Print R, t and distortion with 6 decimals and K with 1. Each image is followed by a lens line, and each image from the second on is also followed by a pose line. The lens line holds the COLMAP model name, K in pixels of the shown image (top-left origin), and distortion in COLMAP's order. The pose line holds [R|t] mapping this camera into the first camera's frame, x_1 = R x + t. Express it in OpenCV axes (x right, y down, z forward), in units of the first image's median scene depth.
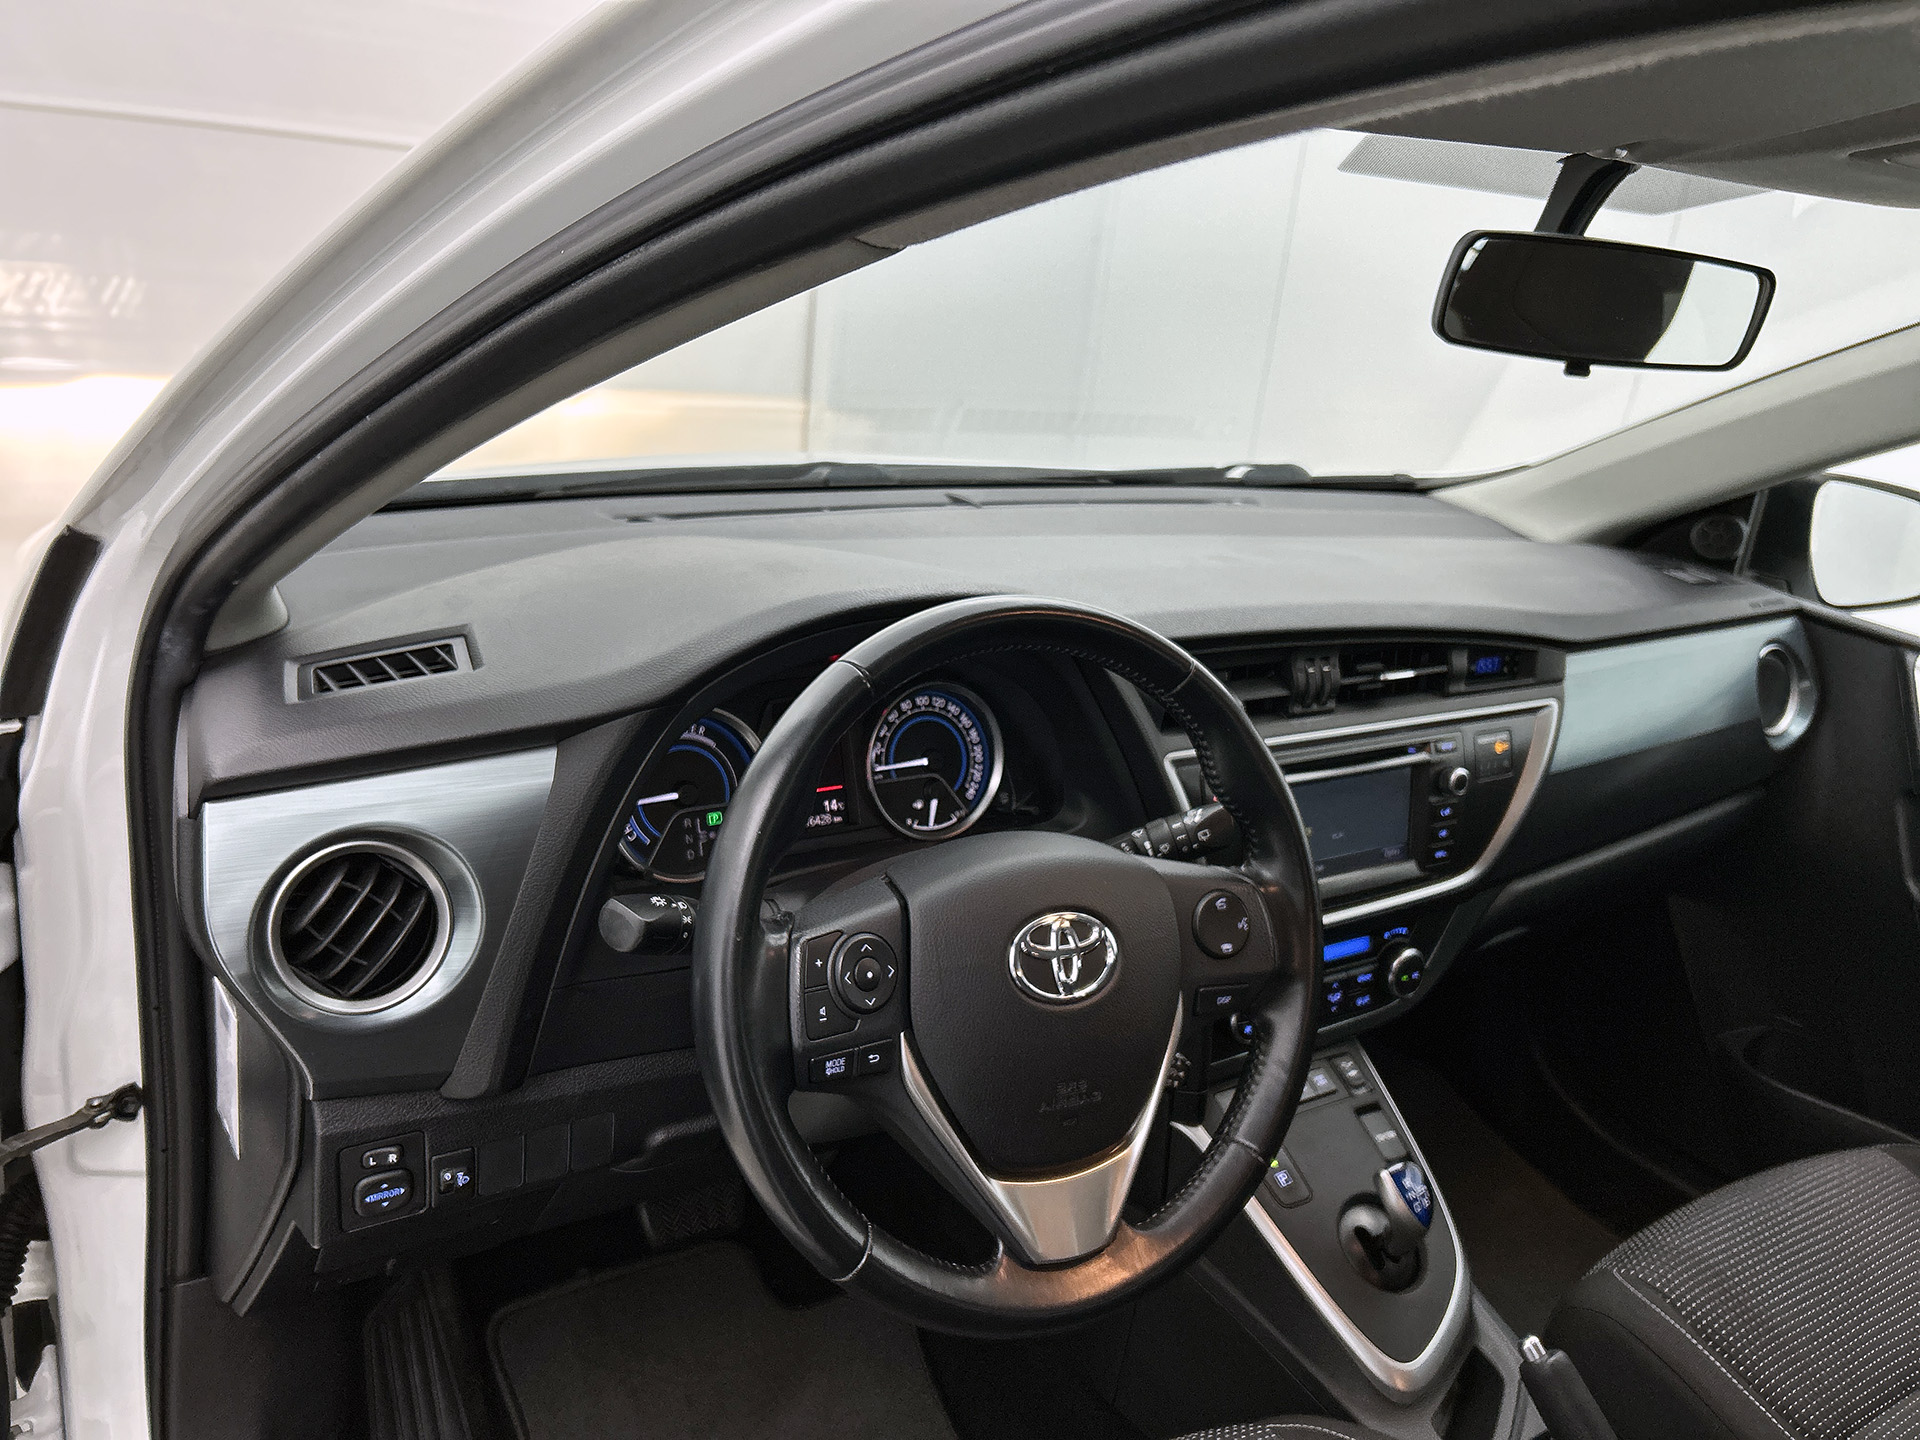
lens RADIAL K [[1458.9, 0, 954.1], [0, 1458.9, 710.4], [0, 0, 1]] dist [0.043980, -0.066690]
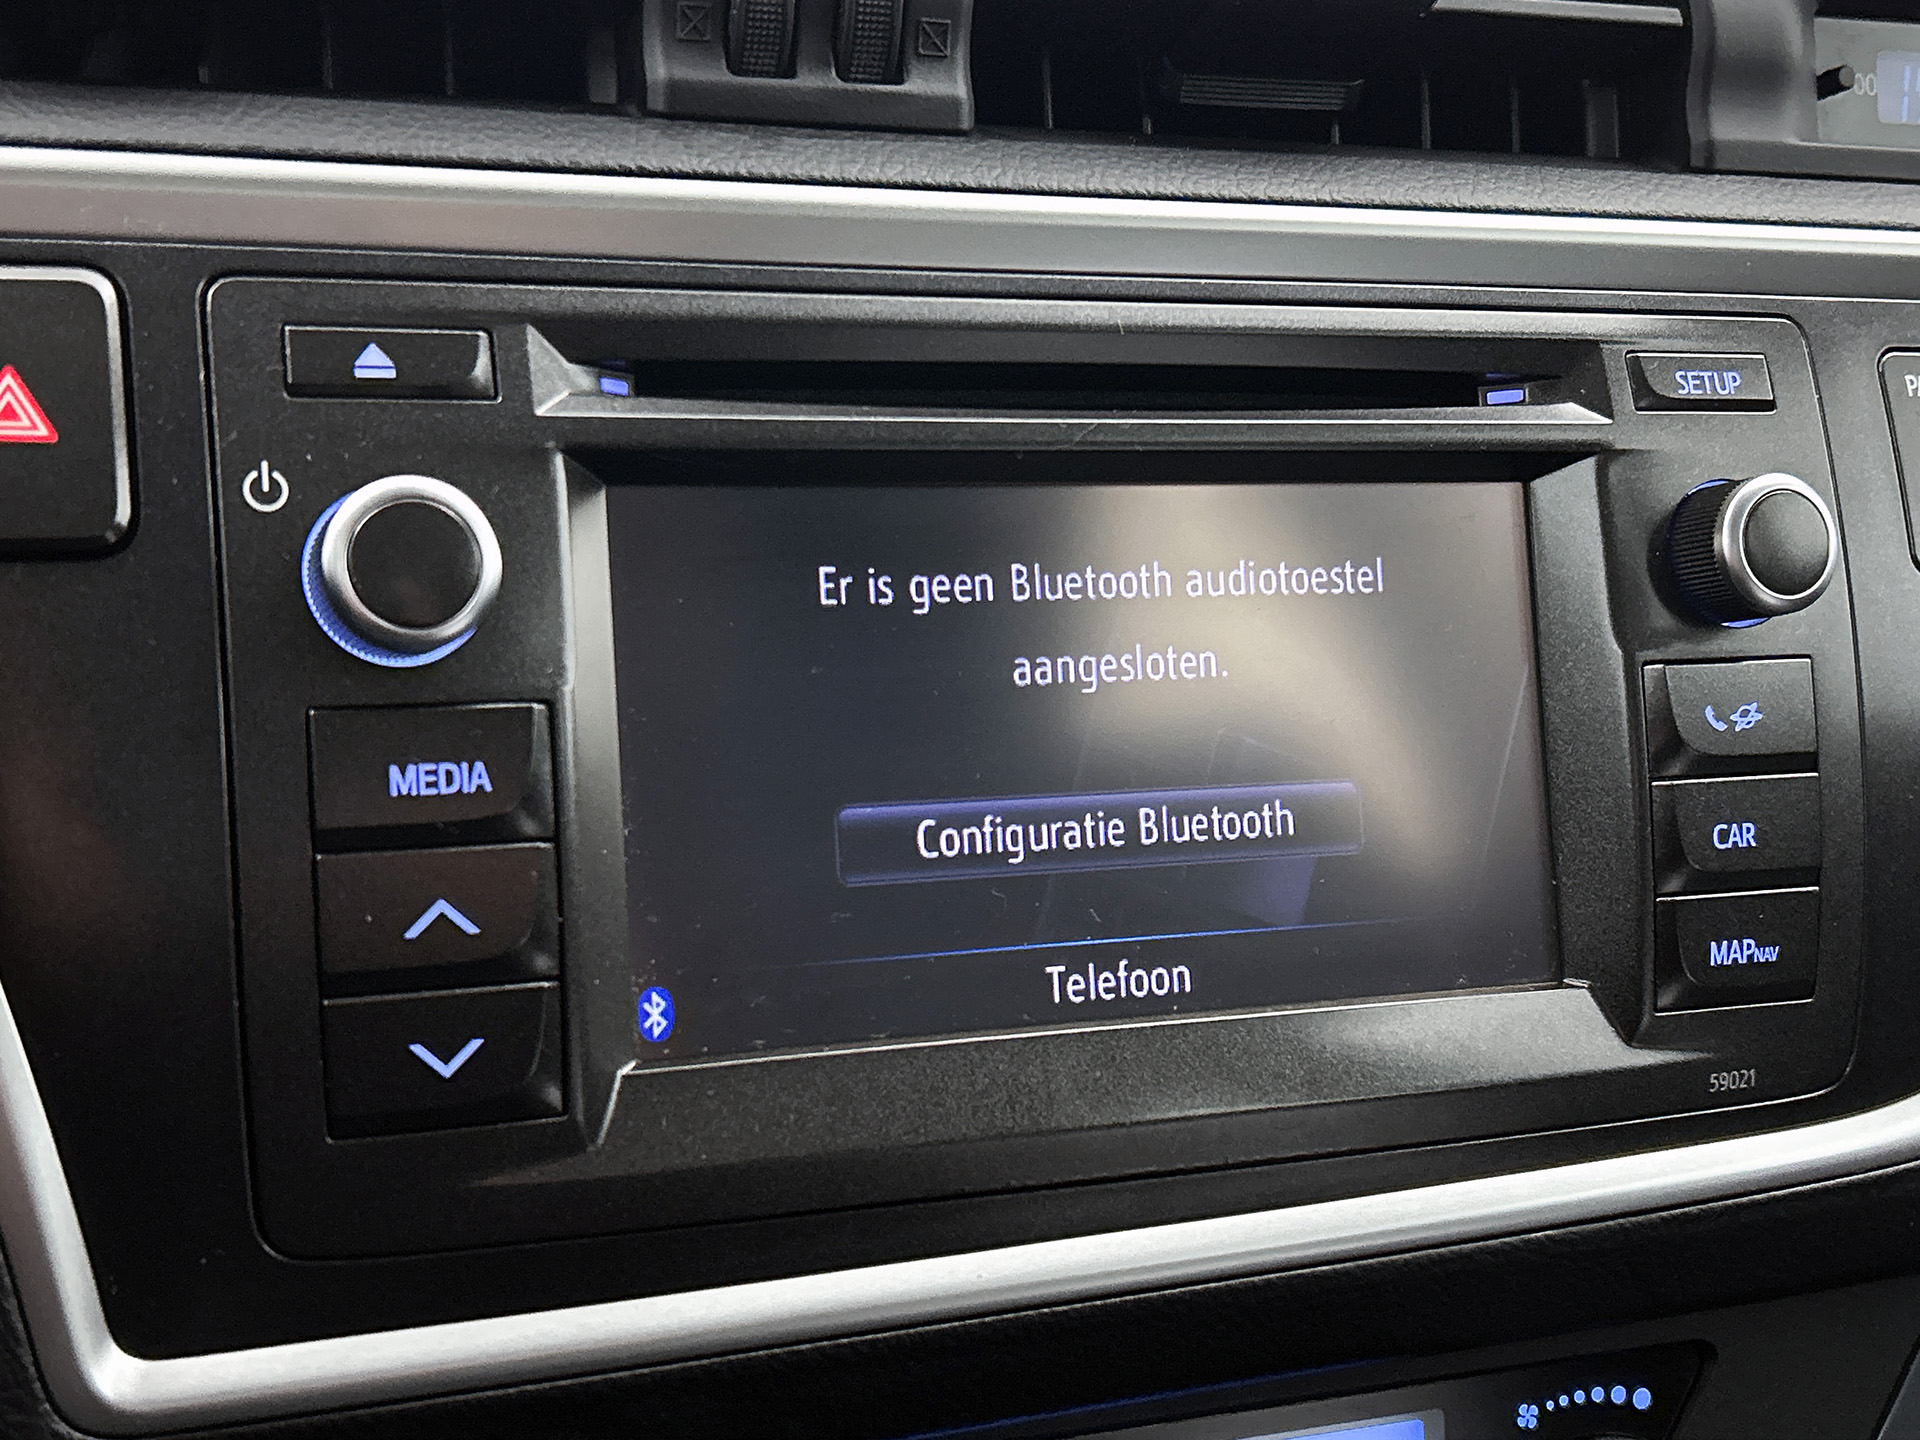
lens RADIAL K [[2401.9, 0, 952.6], [0, 2401.9, 719.7], [0, 0, 1]] dist [0.032942, 0.000000]
pose [[0.979637, -0.058061, -0.192197, 0.317140], [0.015027, 0.975791, -0.218187, 0.145681], [0.200212, 0.210856, 0.956794, 0.730655]]
